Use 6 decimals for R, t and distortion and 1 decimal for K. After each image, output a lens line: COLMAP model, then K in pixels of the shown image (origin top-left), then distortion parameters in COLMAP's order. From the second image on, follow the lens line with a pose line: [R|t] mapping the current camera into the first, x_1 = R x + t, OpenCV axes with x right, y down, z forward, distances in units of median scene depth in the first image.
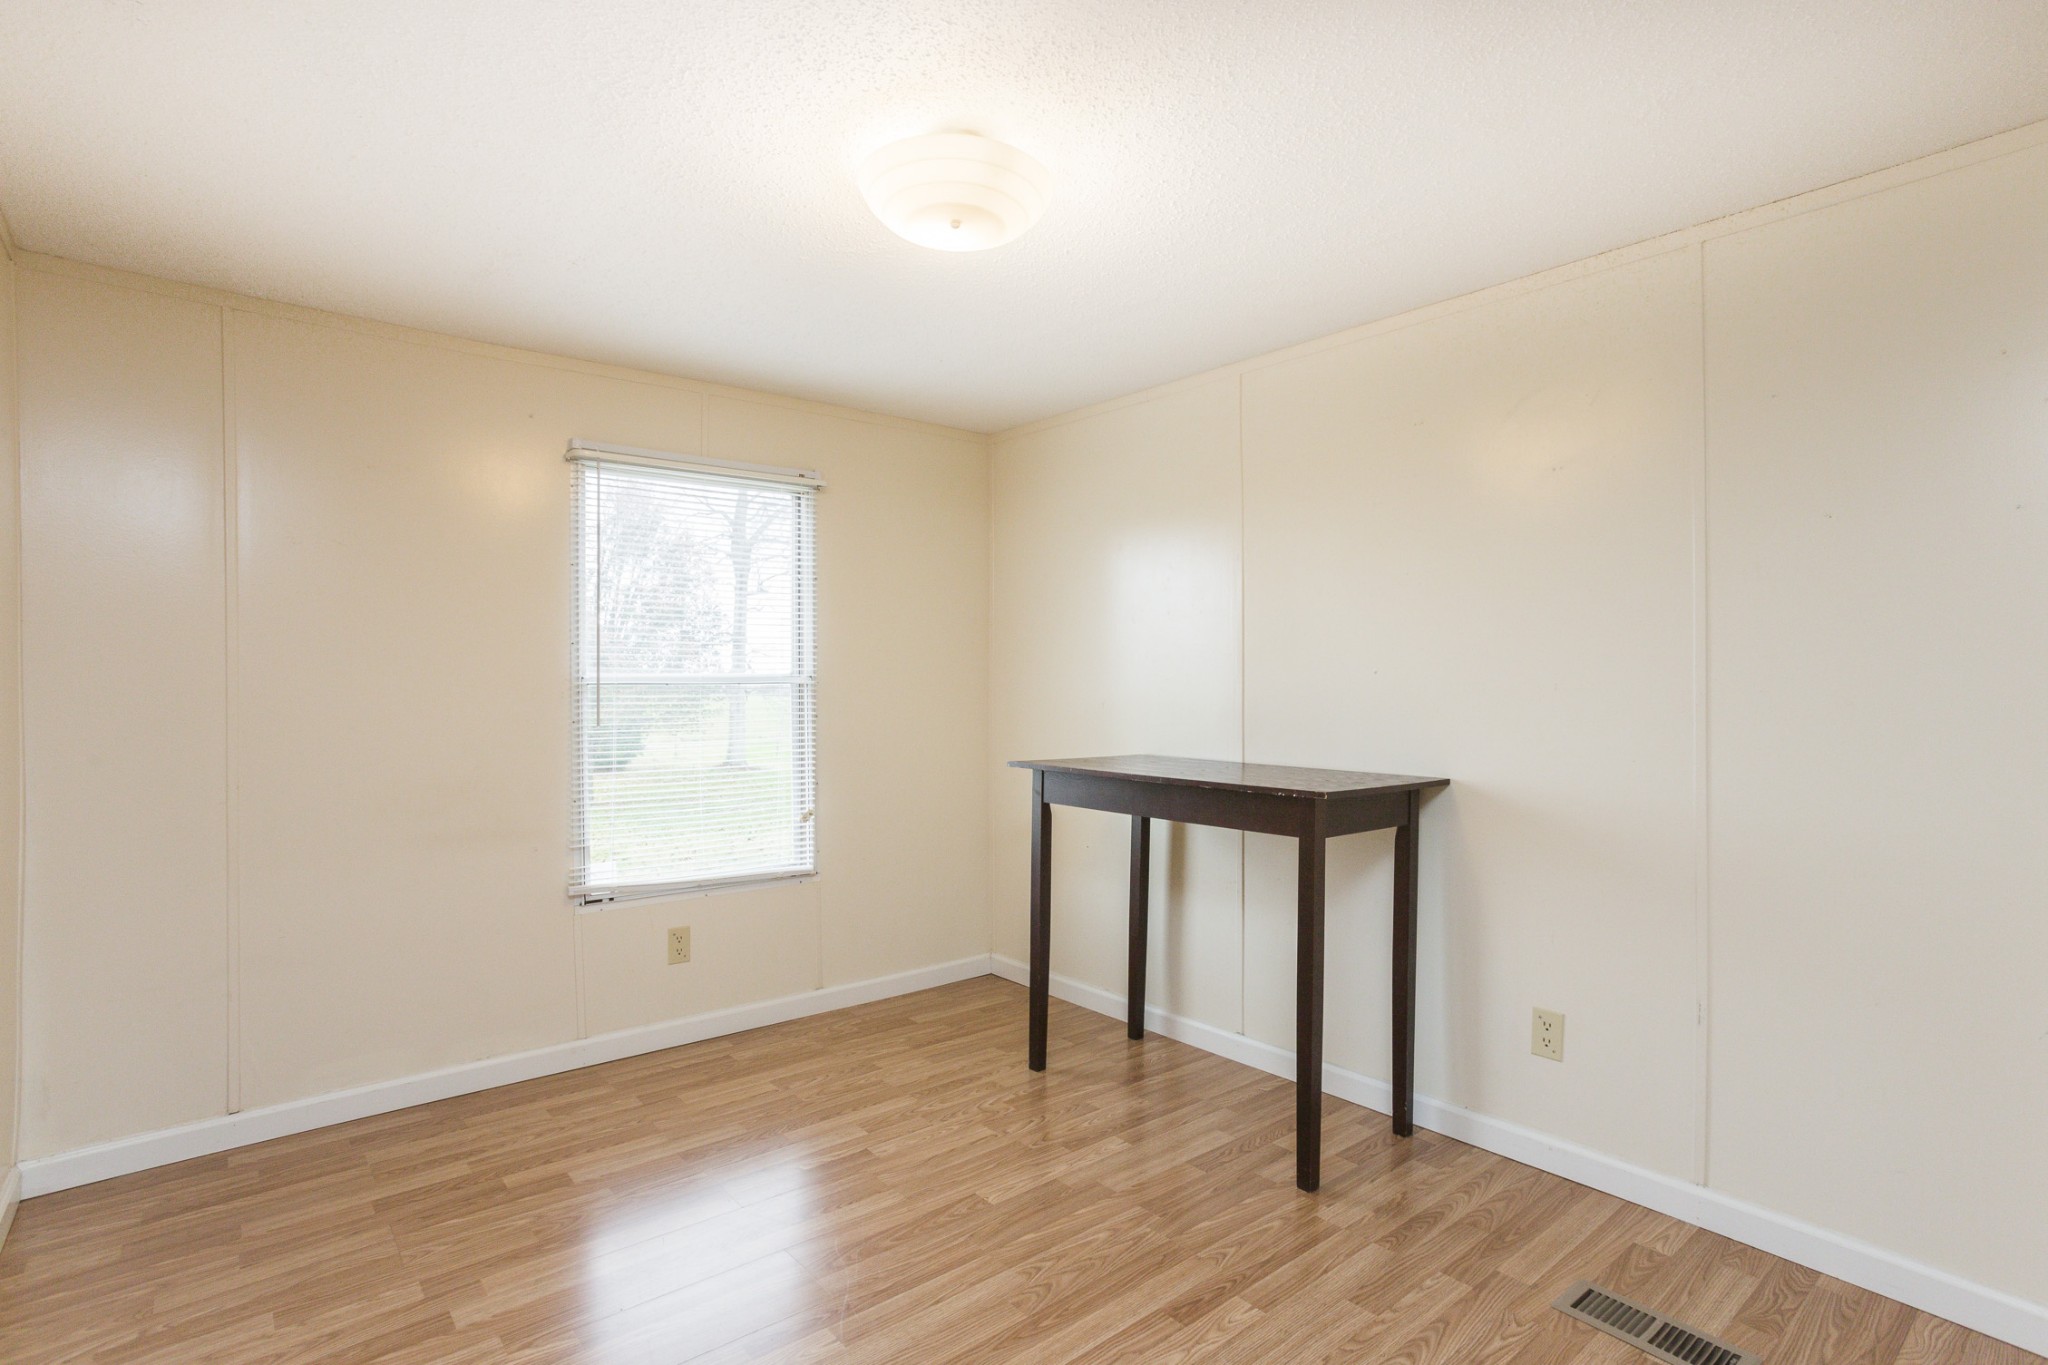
lens RADIAL K [[941.9, 0, 1021.0], [0, 941.9, 687.7], [0, 0, 1]] dist [-0.056856, 0.027801]
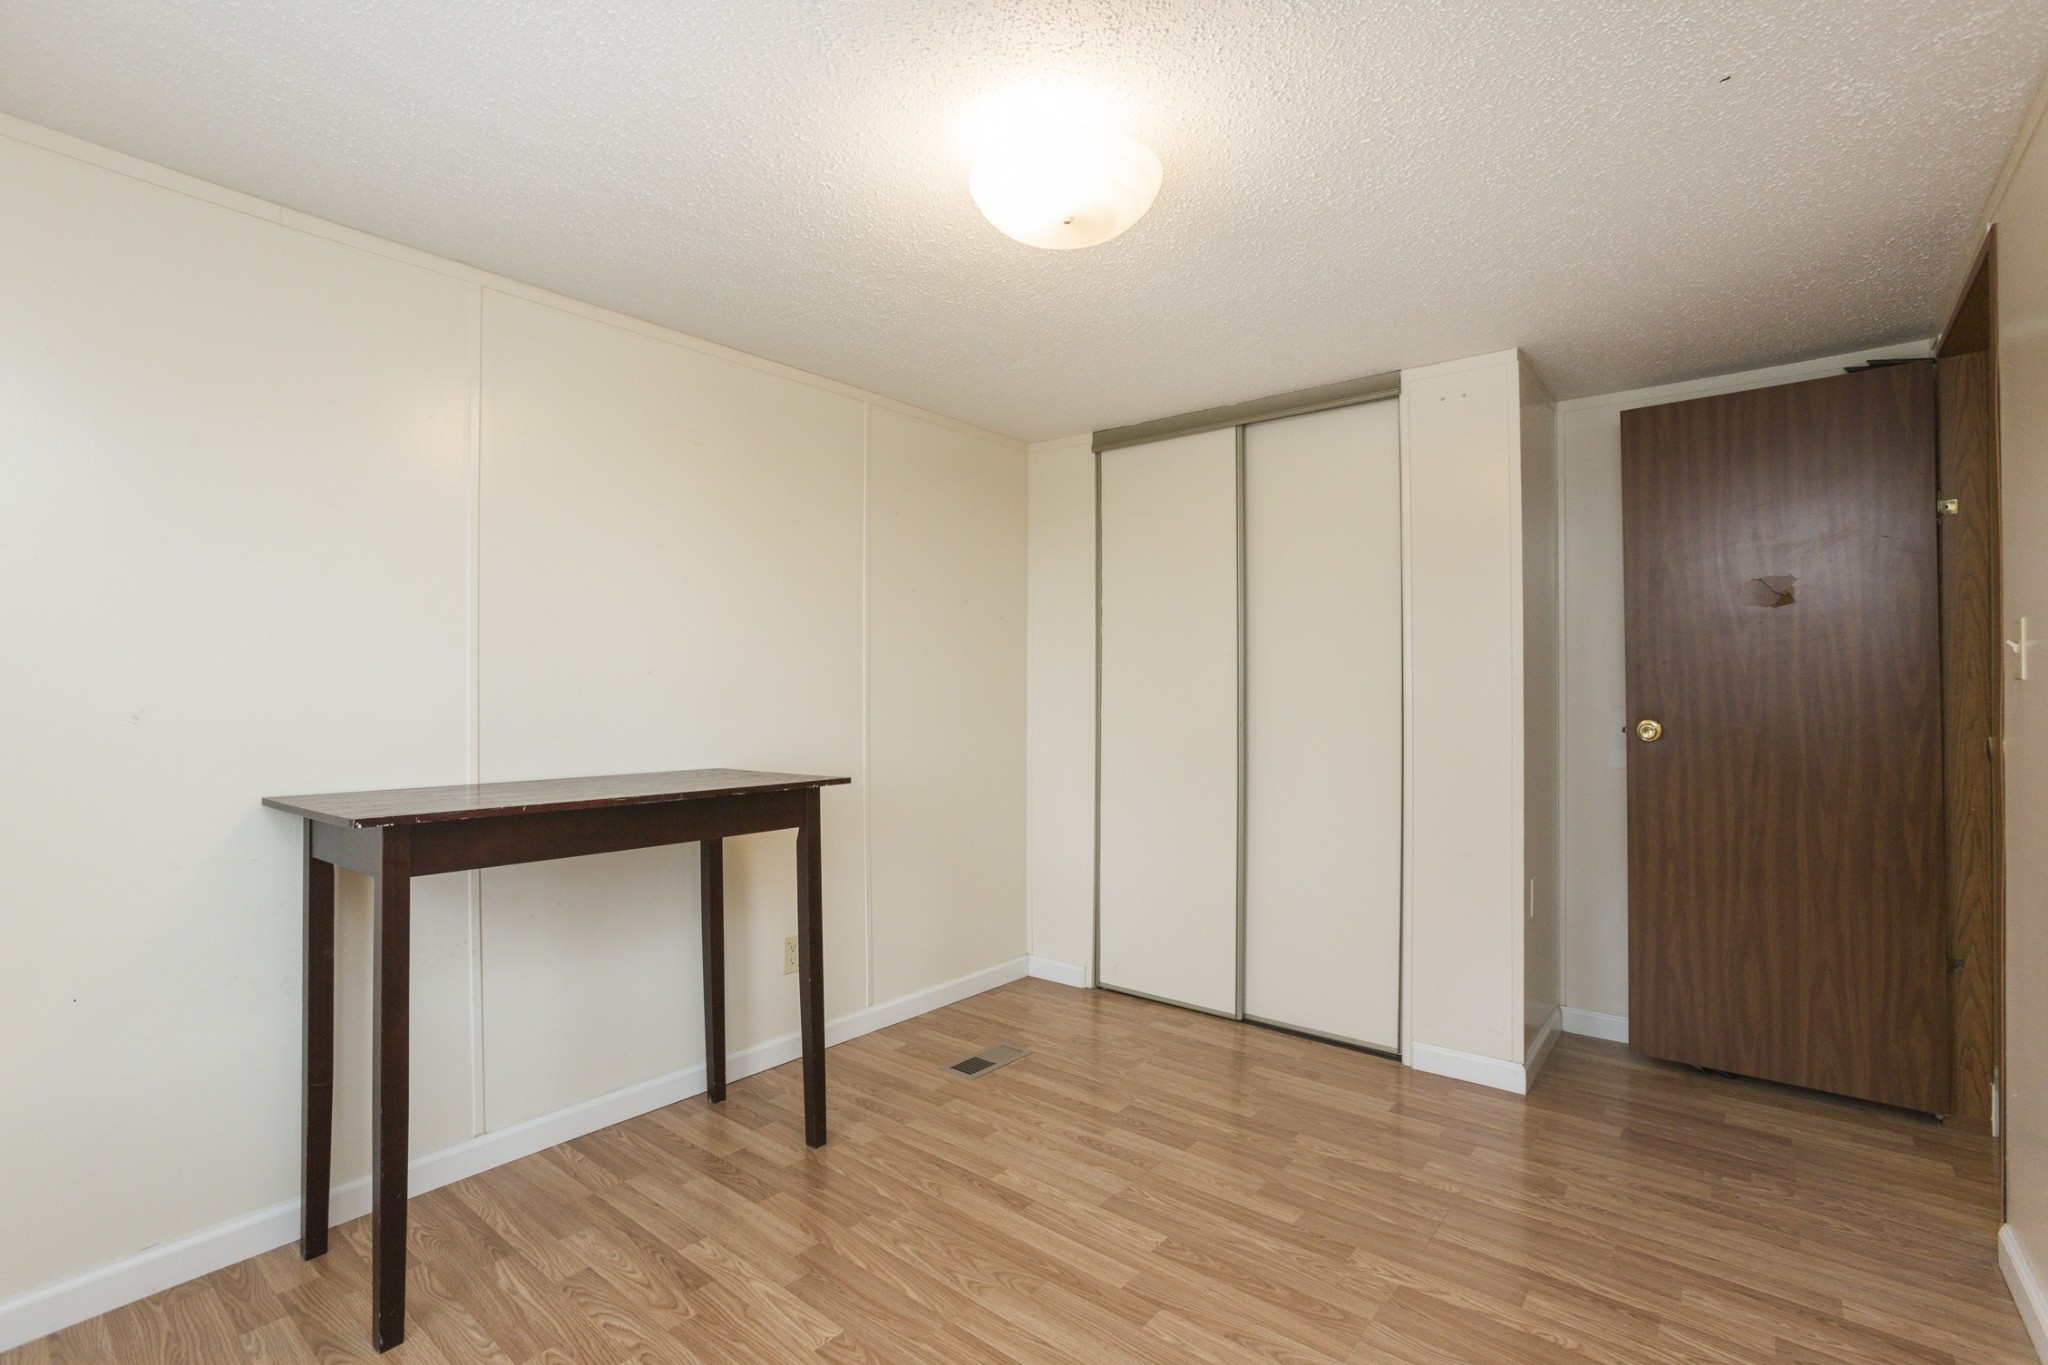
lens RADIAL K [[910.1, 0, 1019.5], [0, 910.1, 674.9], [0, 0, 1]] dist [-0.047439, 0.016898]
pose [[-0.151109, 0.016982, 0.988371, -0.802517], [0.002548, 0.999856, -0.016790, 0.003035], [-0.988514, -0.000018, -0.151131, 0.941381]]
